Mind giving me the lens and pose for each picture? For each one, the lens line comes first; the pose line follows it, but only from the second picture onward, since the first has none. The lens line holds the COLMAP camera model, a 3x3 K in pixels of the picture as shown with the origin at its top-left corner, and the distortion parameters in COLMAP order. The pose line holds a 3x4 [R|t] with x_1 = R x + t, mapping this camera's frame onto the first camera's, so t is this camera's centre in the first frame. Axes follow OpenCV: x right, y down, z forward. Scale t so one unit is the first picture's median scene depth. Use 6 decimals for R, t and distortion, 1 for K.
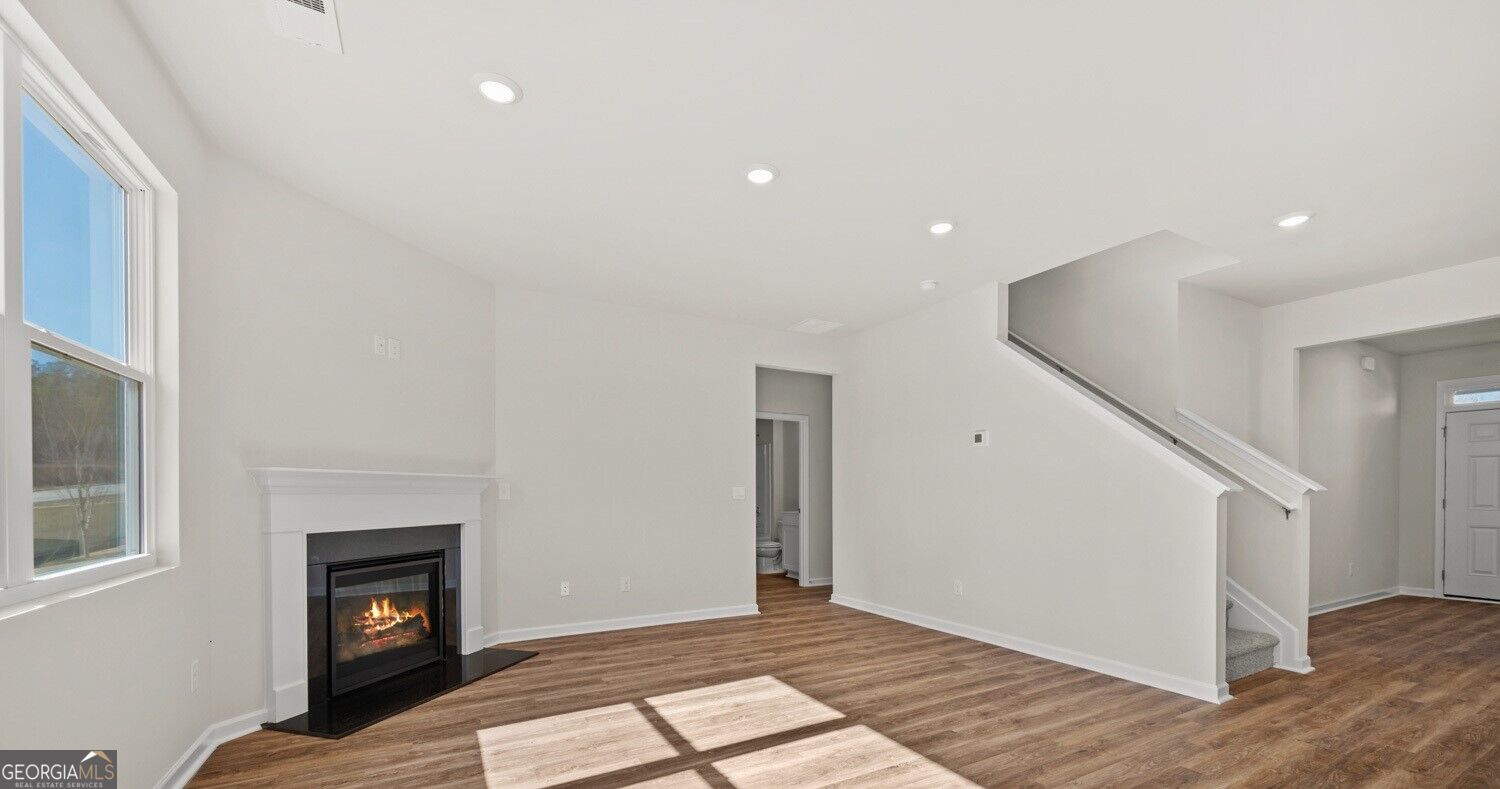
lens RADIAL K [[604.8, 0, 758.8], [0, 604.8, 488.8], [0, 0, 1]] dist [0.001800, -0.000693]
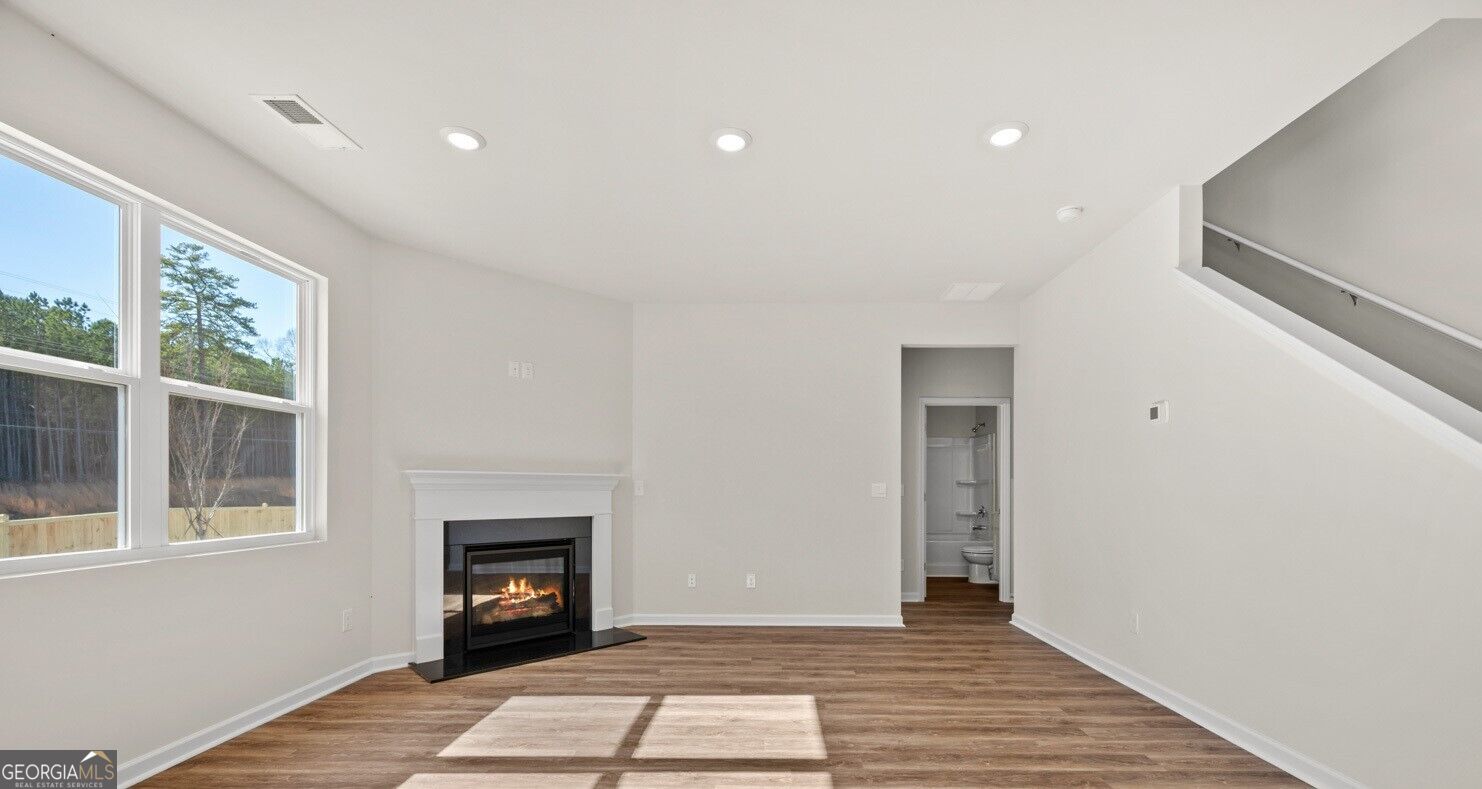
lens RADIAL K [[605.4, 0, 742.7], [0, 605.4, 484.4], [0, 0, 1]] dist [-0.000926, 0.002219]
pose [[0.857122, -0.002414, -0.515108, 0.380608], [0.001939, 0.999997, -0.001460, -0.001349], [0.515110, 0.000253, 0.857124, 0.178788]]
